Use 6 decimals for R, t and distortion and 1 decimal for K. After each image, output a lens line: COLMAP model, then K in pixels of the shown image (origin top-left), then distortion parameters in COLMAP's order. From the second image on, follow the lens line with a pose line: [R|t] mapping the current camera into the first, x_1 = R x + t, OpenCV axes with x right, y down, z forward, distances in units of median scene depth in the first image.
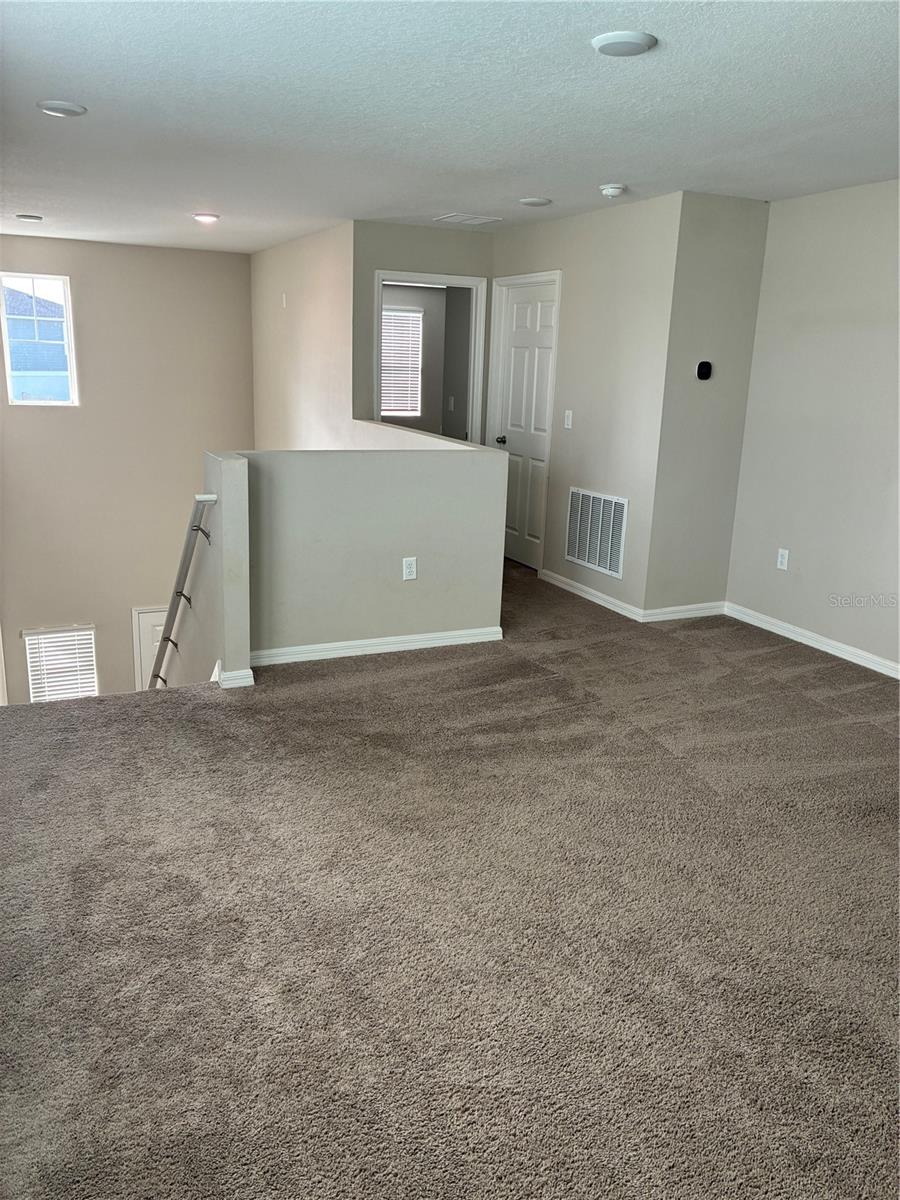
lens RADIAL K [[913.7, 0, 451.0], [0, 913.7, 590.9], [0, 0, 1]] dist [0.043758, -0.060232]
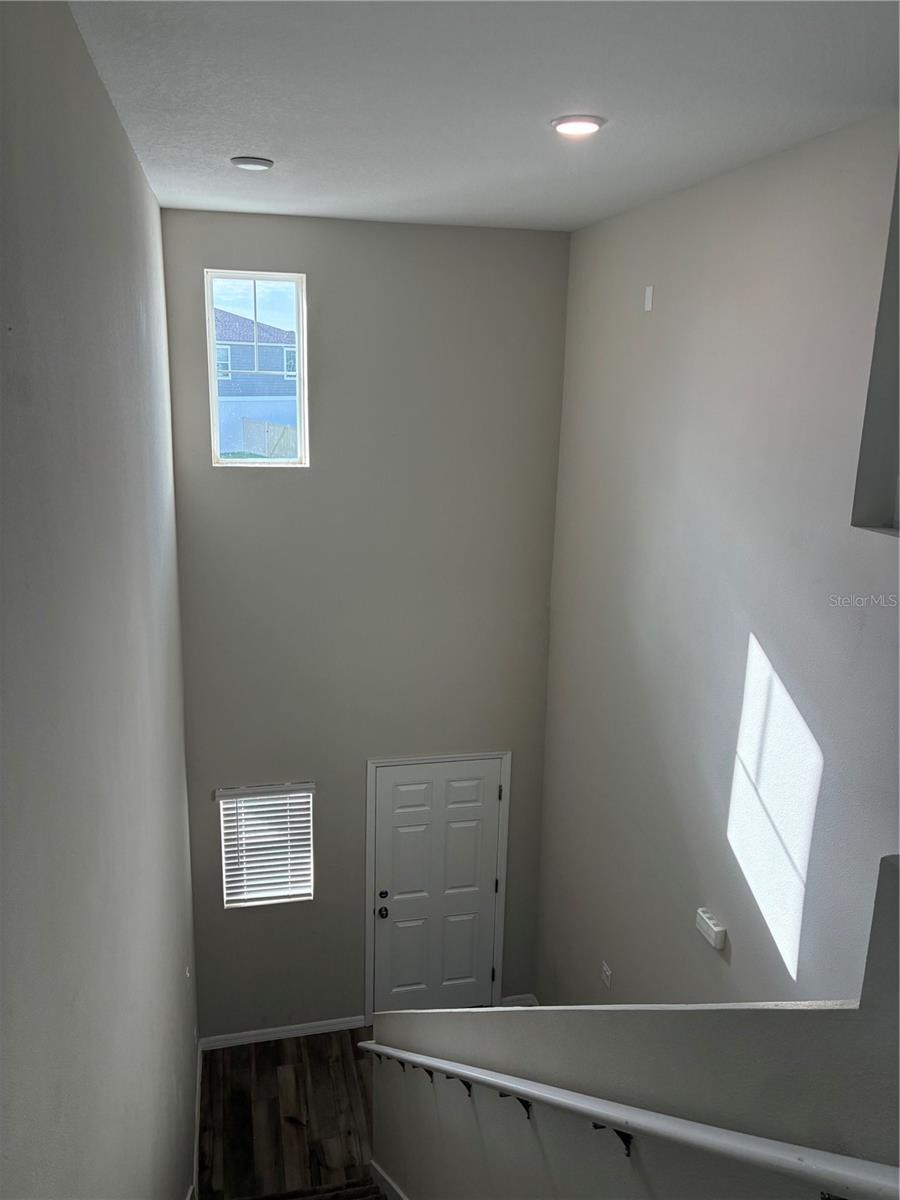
lens RADIAL K [[913.7, 0, 453.7], [0, 913.7, 606.0], [0, 0, 1]] dist [0.043758, -0.060232]
pose [[0.978732, 0.043643, -0.200447, -0.158389], [-0.045952, 0.998920, -0.006881, -0.097522], [0.199930, 0.015946, 0.979680, 0.356248]]
